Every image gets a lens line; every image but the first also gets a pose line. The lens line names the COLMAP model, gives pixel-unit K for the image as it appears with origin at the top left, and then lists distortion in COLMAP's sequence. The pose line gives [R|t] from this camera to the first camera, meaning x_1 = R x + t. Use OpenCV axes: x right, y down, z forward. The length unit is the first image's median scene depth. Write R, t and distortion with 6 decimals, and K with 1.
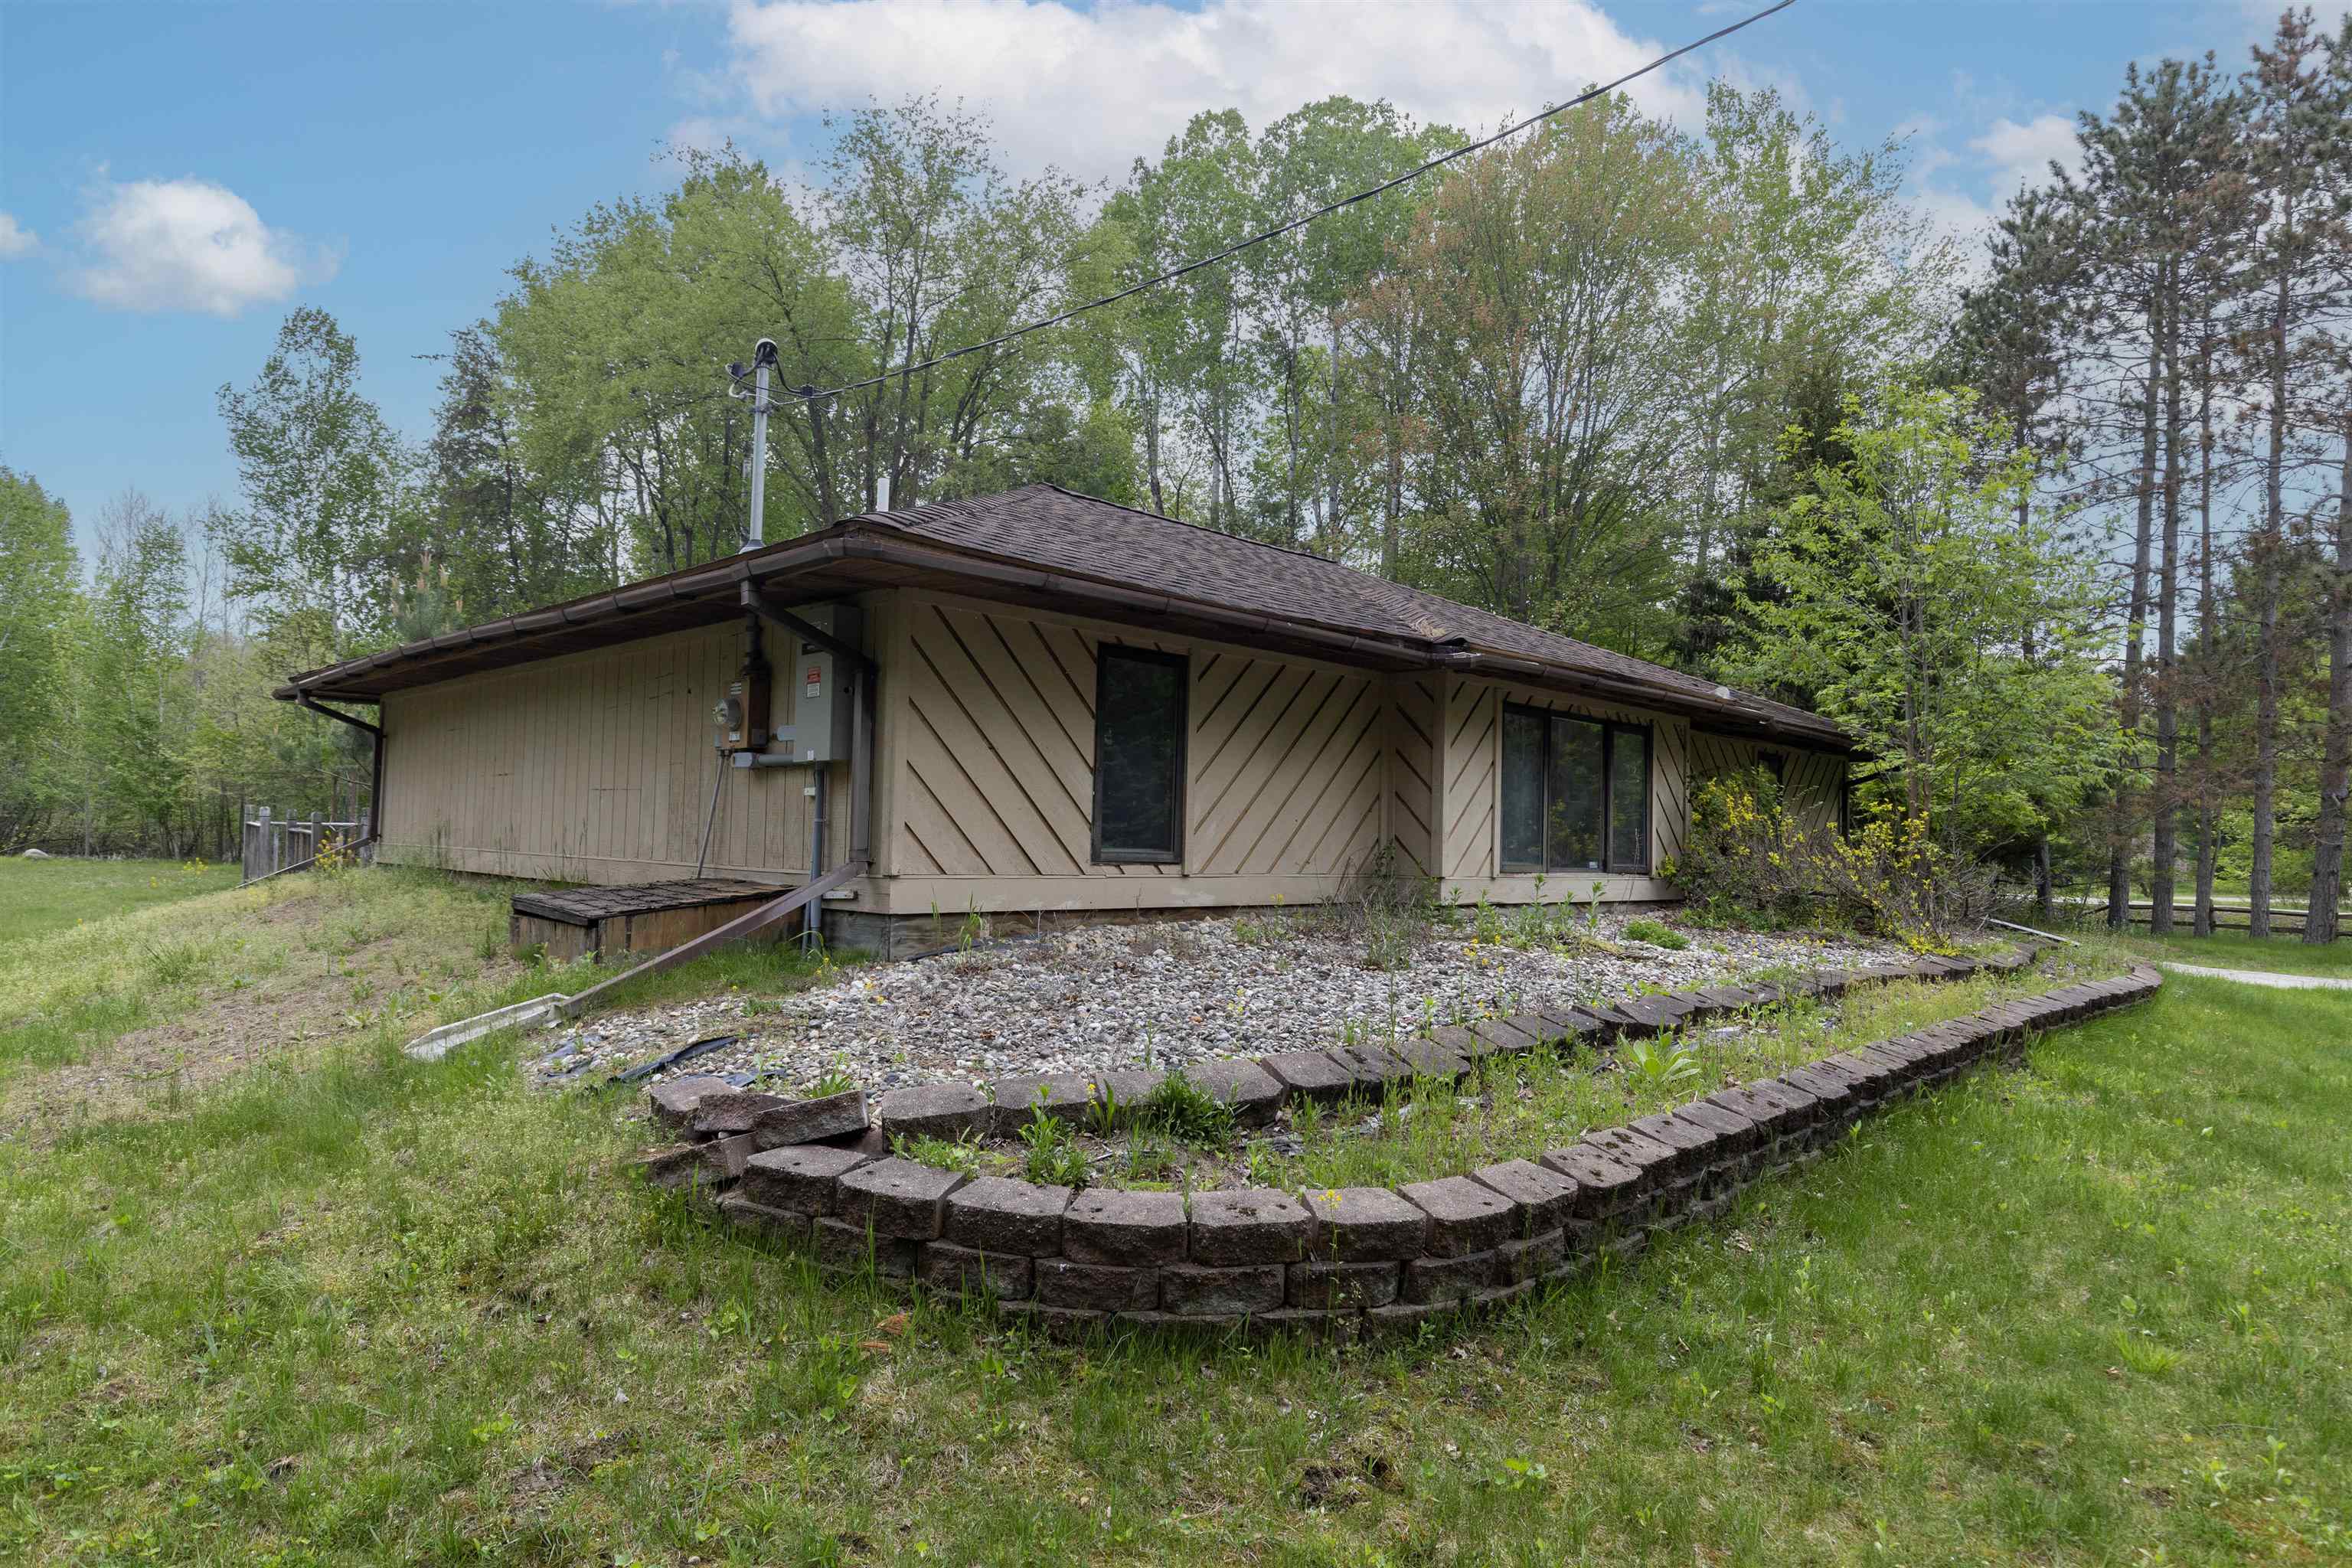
lens RADIAL K [[1354.1, 0, 1176.0], [0, 1354.1, 784.0], [0, 0, 1]] dist [-0.006843, -0.001049]
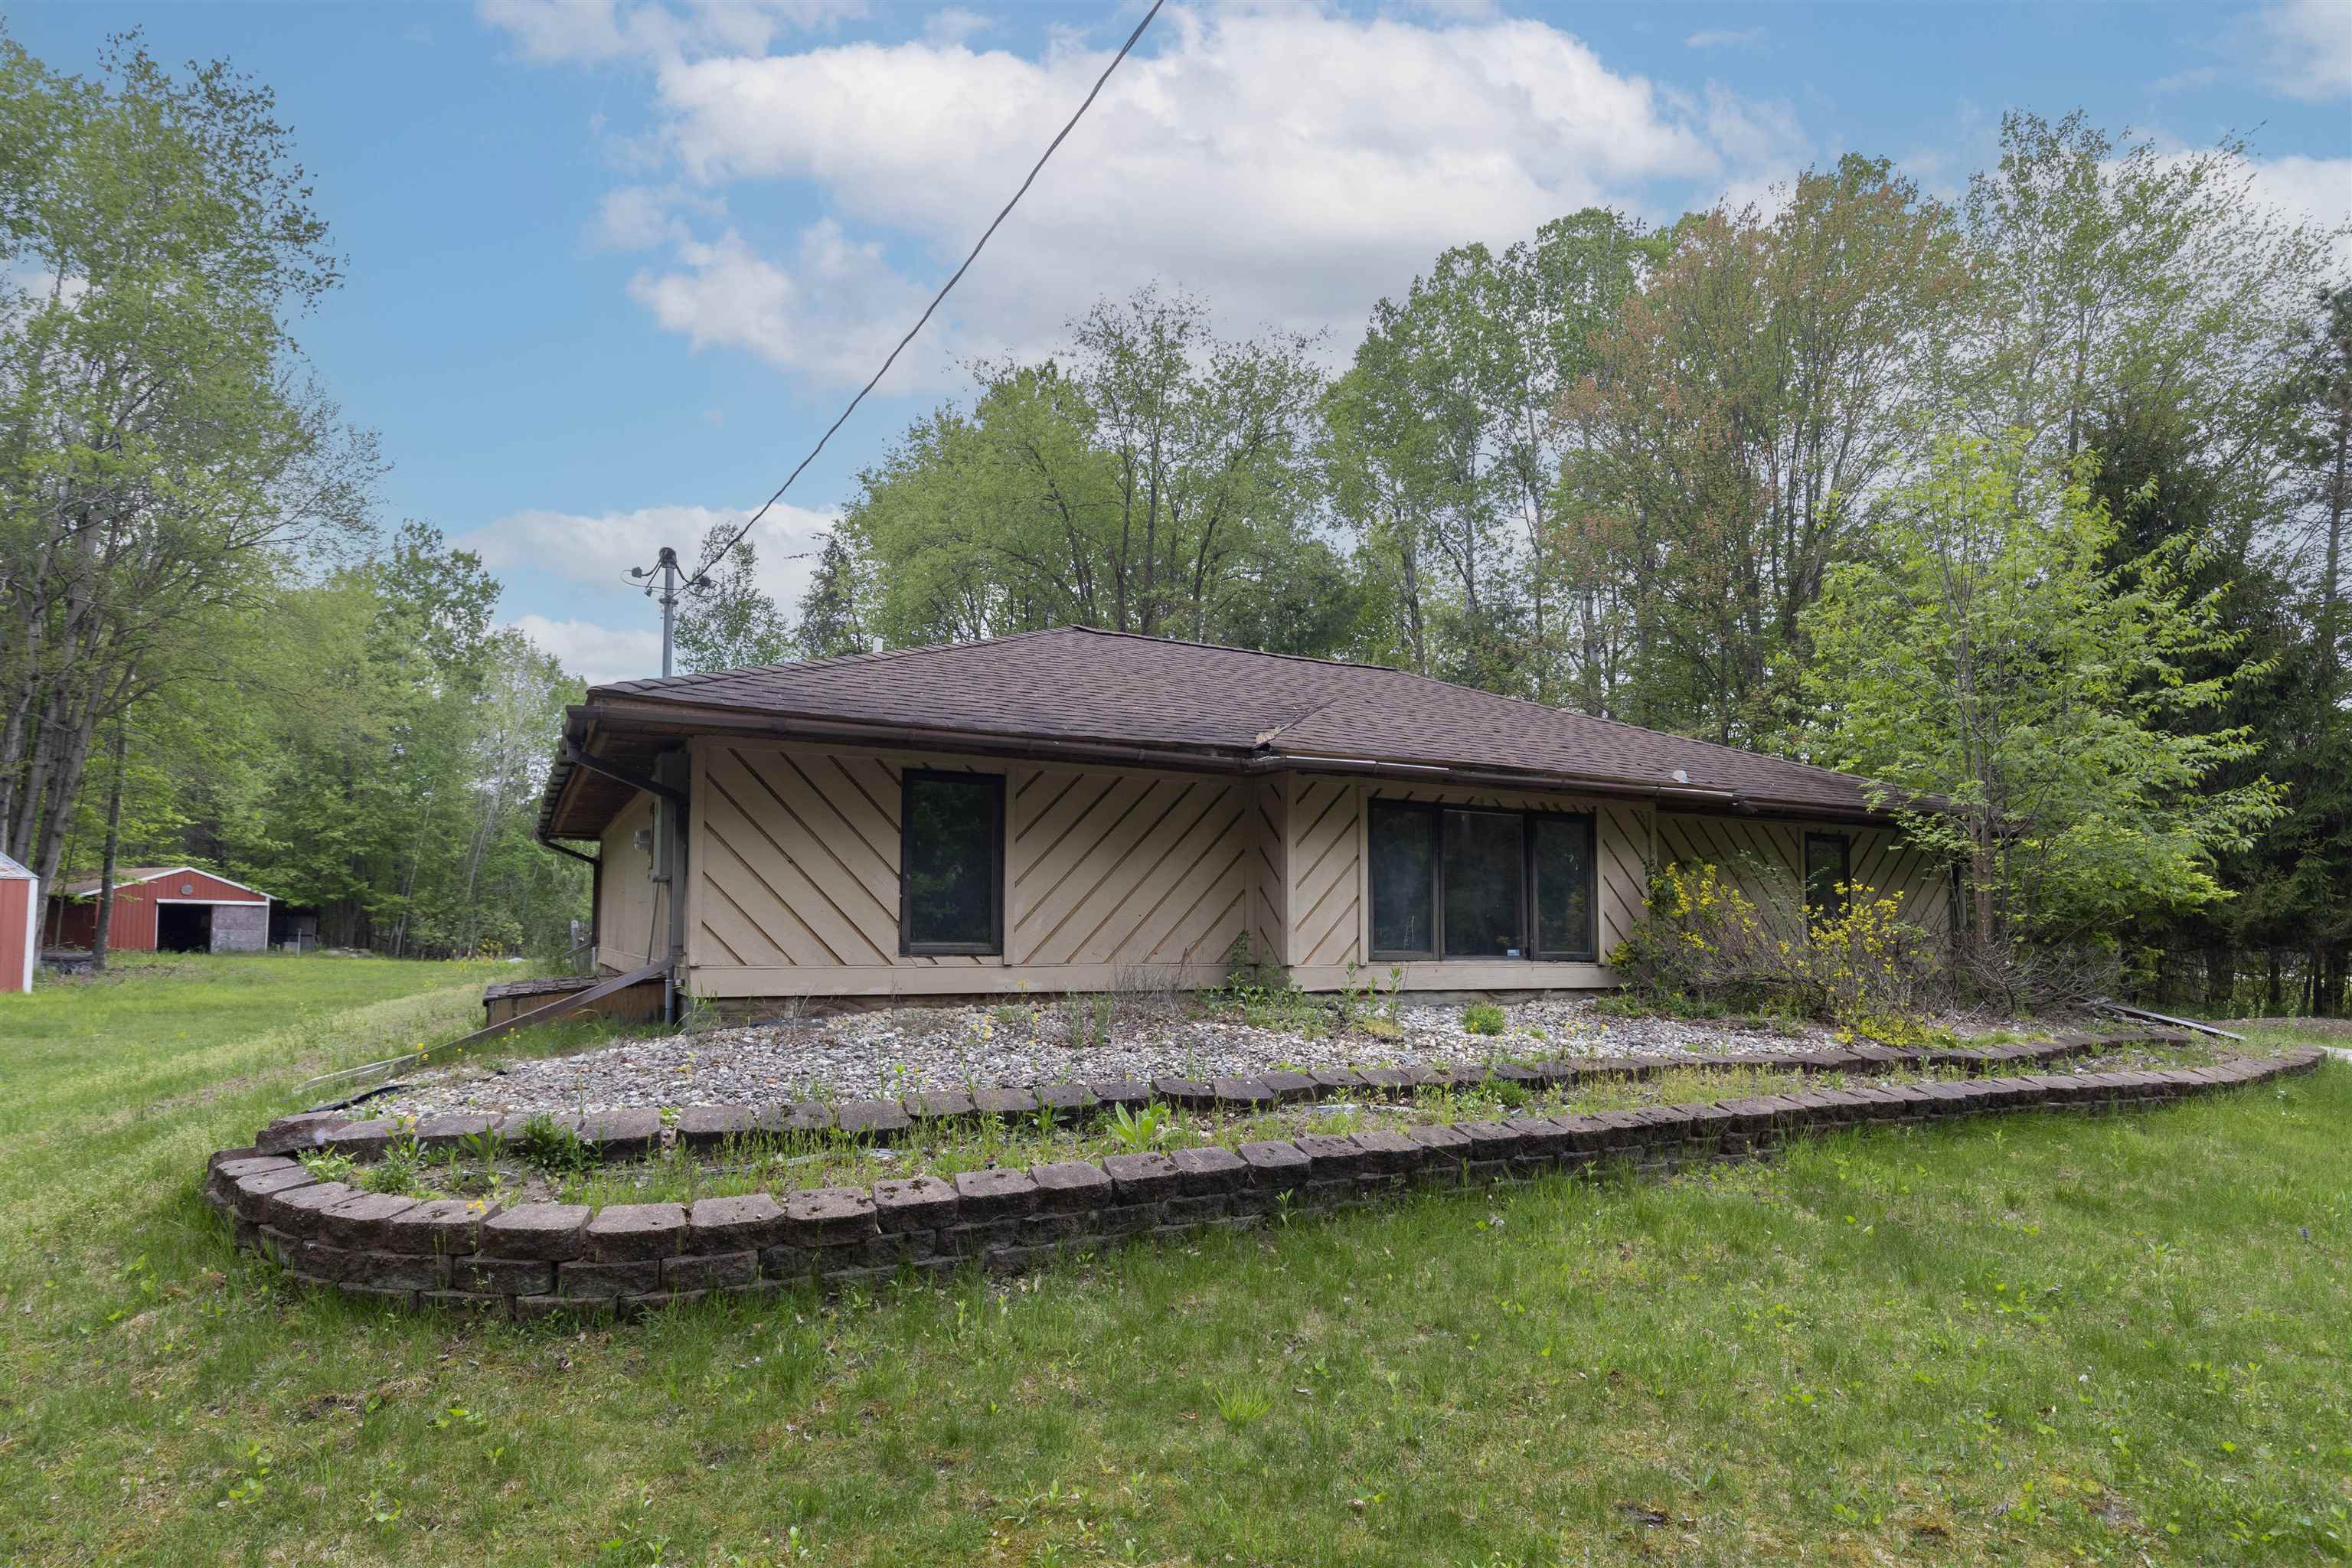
lens RADIAL K [[1265.0, 0, 1168.5], [0, 1265.0, 841.2], [0, 0, 1]] dist [0.002321, 0.001845]
pose [[0.951910, -0.038404, -0.303963, 0.379644], [0.027423, 0.998811, -0.040312, 0.007529], [0.305149, 0.030037, 0.951831, 0.010721]]
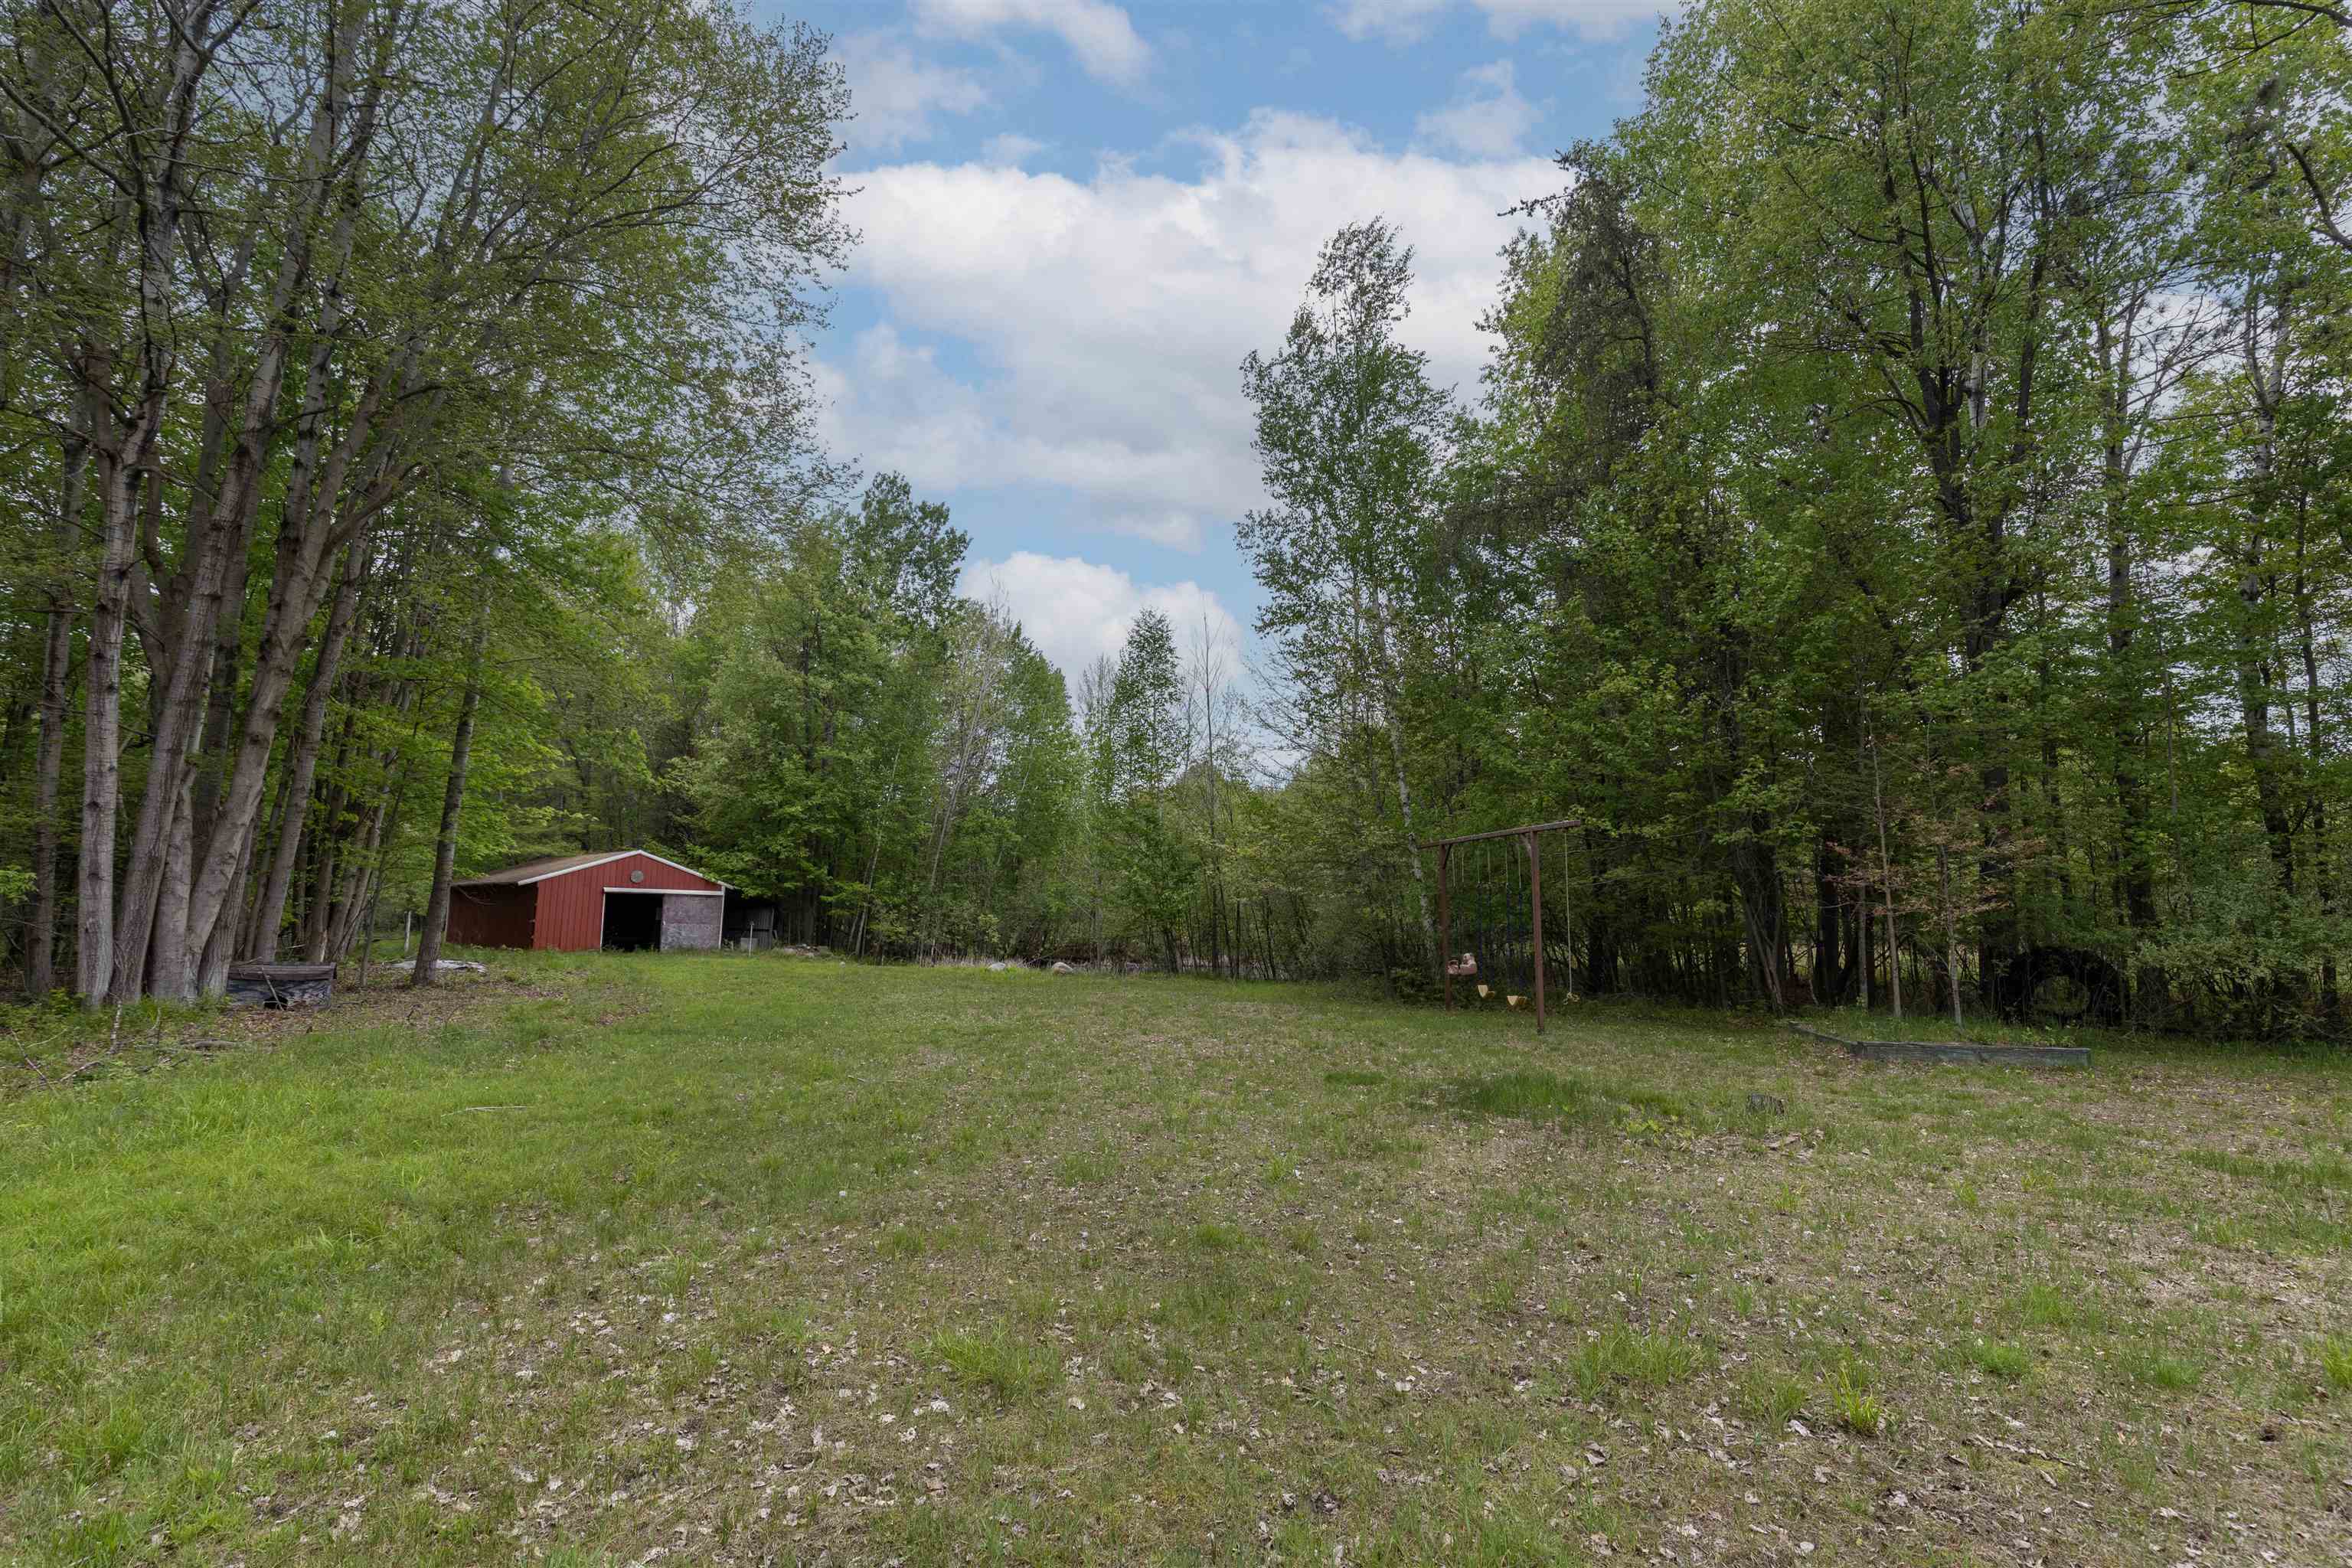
lens RADIAL K [[1055.2, 0, 1168.2], [0, 1055.2, 795.2], [0, 0, 1]] dist [0.001620, -0.000008]
pose [[0.835510, -0.082955, -0.543178, -1.553043], [0.033794, 0.994425, -0.099889, 0.036074], [0.548436, 0.065103, 0.833654, 1.738748]]
